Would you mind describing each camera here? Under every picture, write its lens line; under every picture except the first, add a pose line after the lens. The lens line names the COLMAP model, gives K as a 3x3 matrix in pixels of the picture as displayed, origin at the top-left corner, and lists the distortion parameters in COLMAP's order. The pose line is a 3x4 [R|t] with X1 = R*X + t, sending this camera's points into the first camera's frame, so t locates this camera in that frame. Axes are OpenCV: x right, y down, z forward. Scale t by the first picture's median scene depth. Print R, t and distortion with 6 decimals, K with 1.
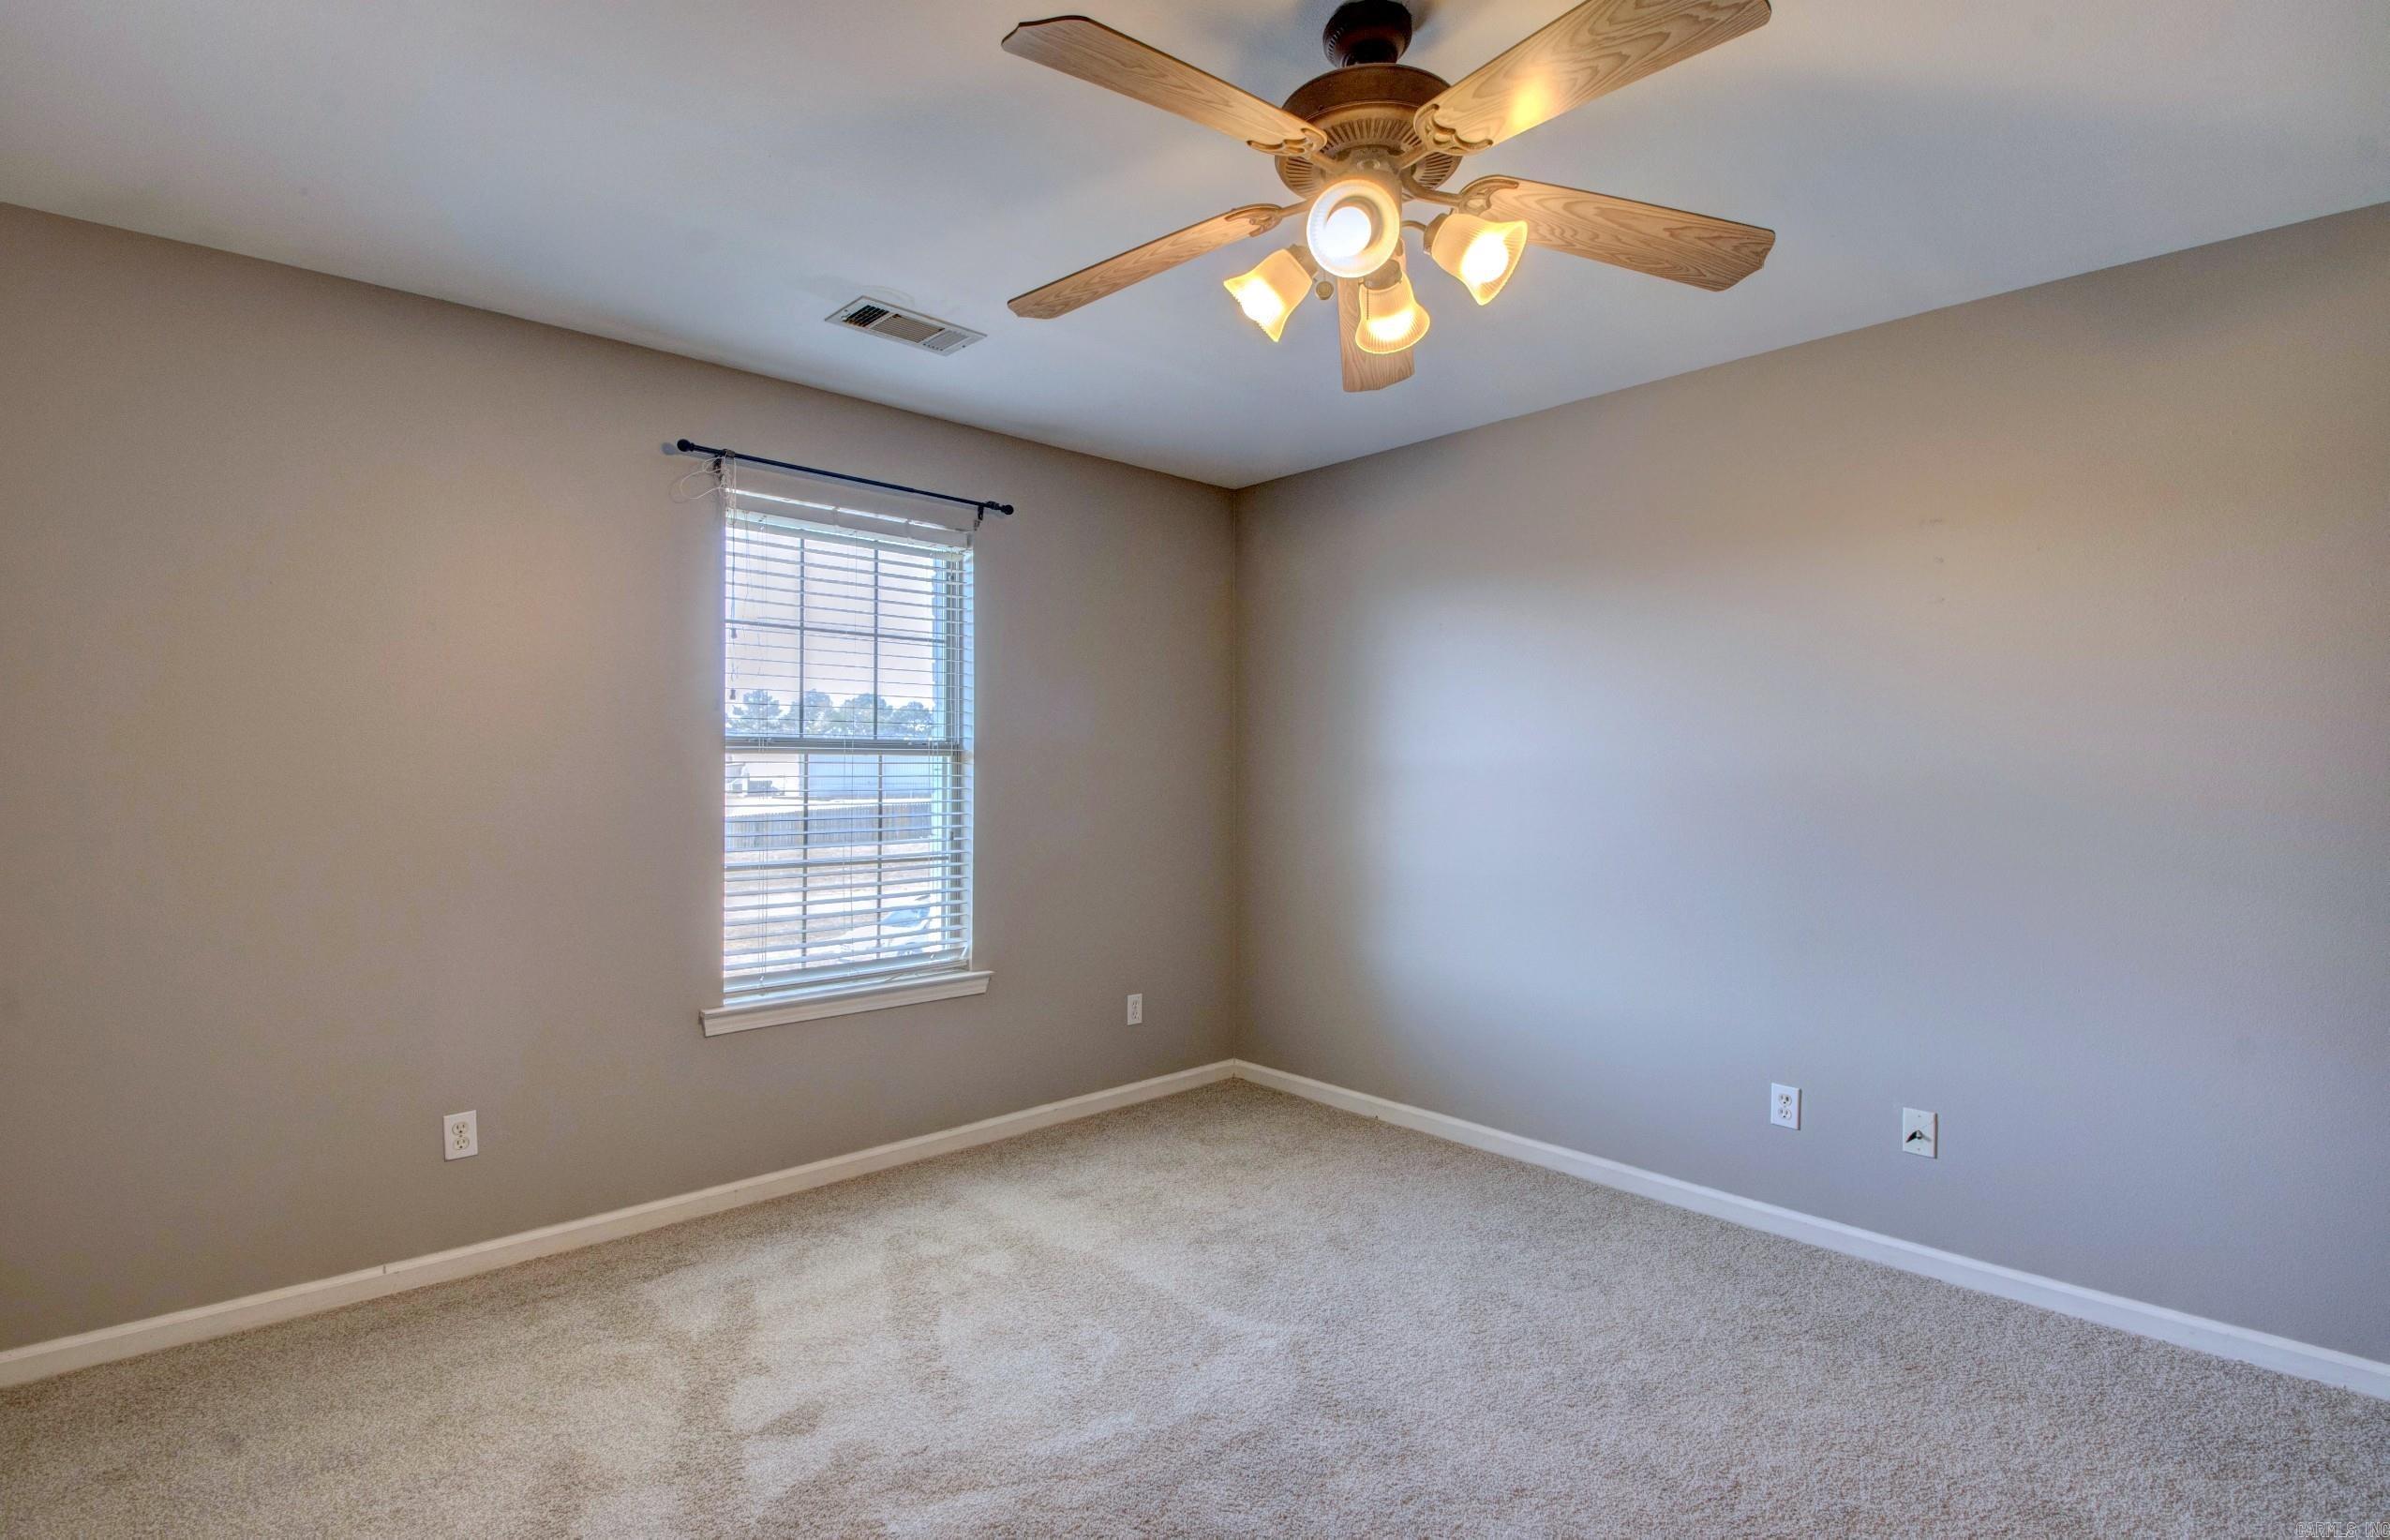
lens RADIAL K [[1143.1, 0, 1190.8], [0, 1143.1, 762.5], [0, 0, 1]] dist [0.038354, -0.033073]
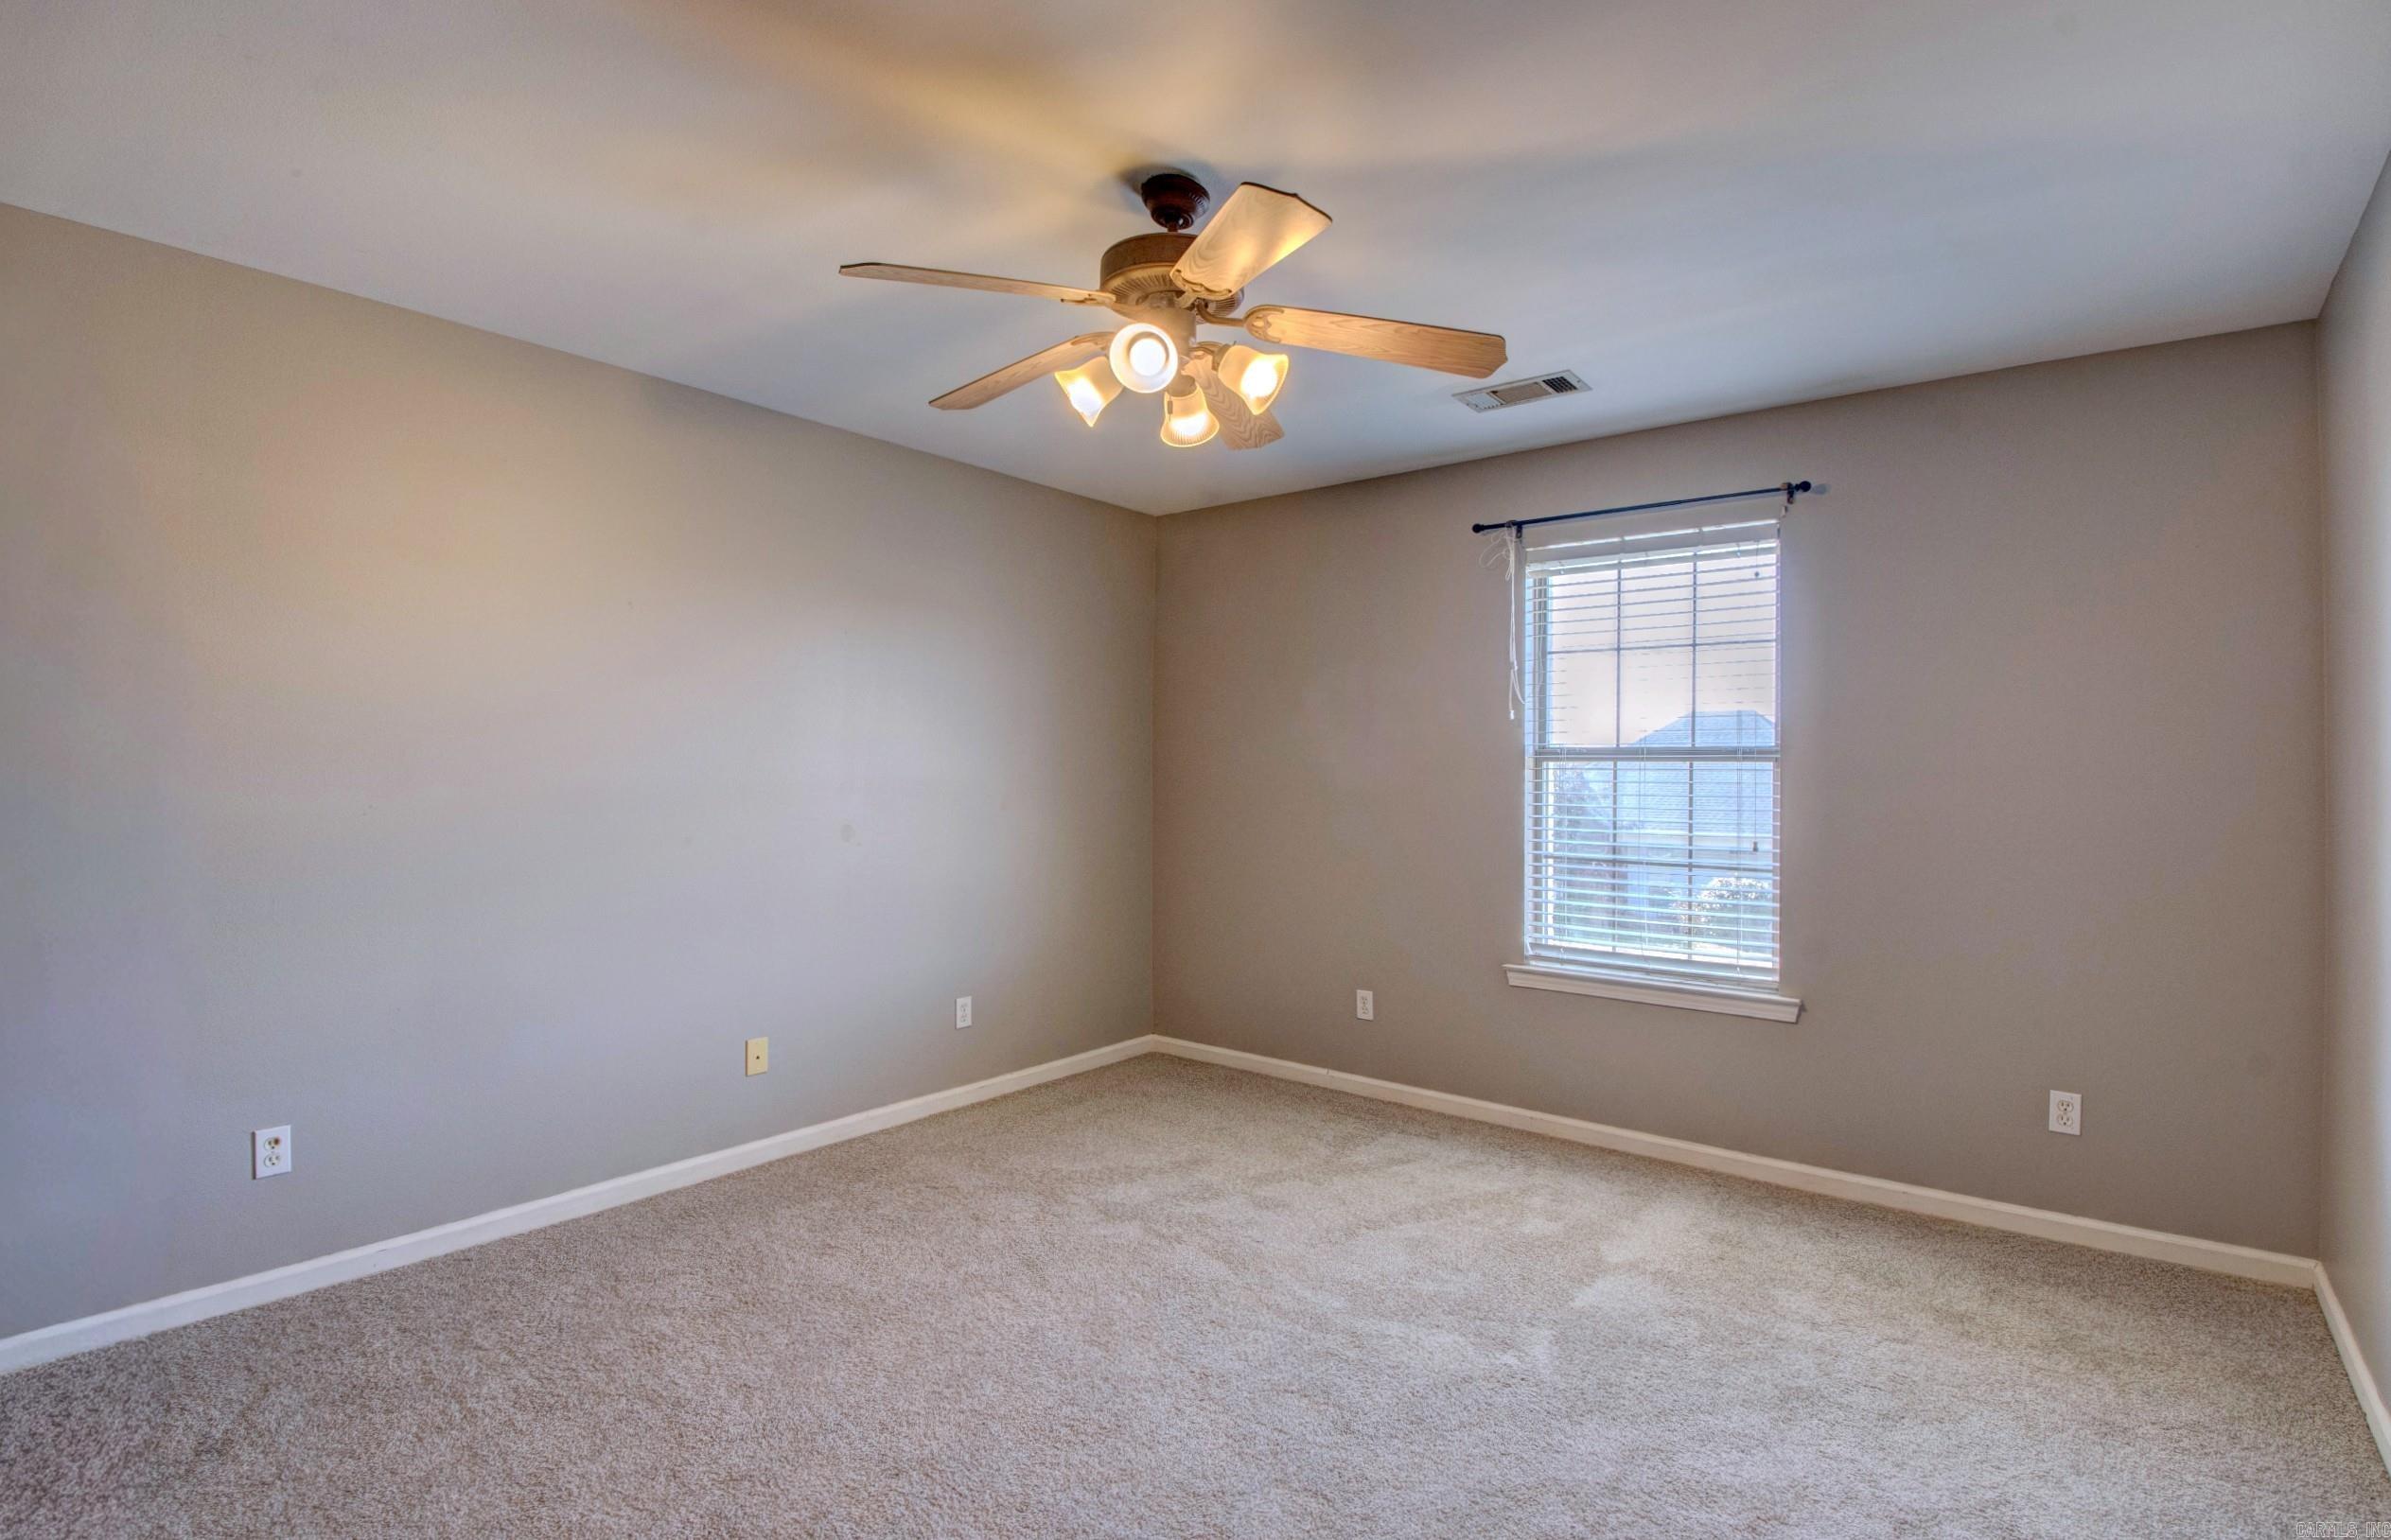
lens RADIAL K [[1143.4, 0, 1191.3], [0, 1143.4, 762.5], [0, 0, 1]] dist [0.038354, -0.033073]
pose [[0.160293, -0.007639, -0.987040, 0.726340], [-0.002047, 0.999965, -0.008071, 0.003434], [0.987067, 0.003315, 0.160271, 0.423612]]
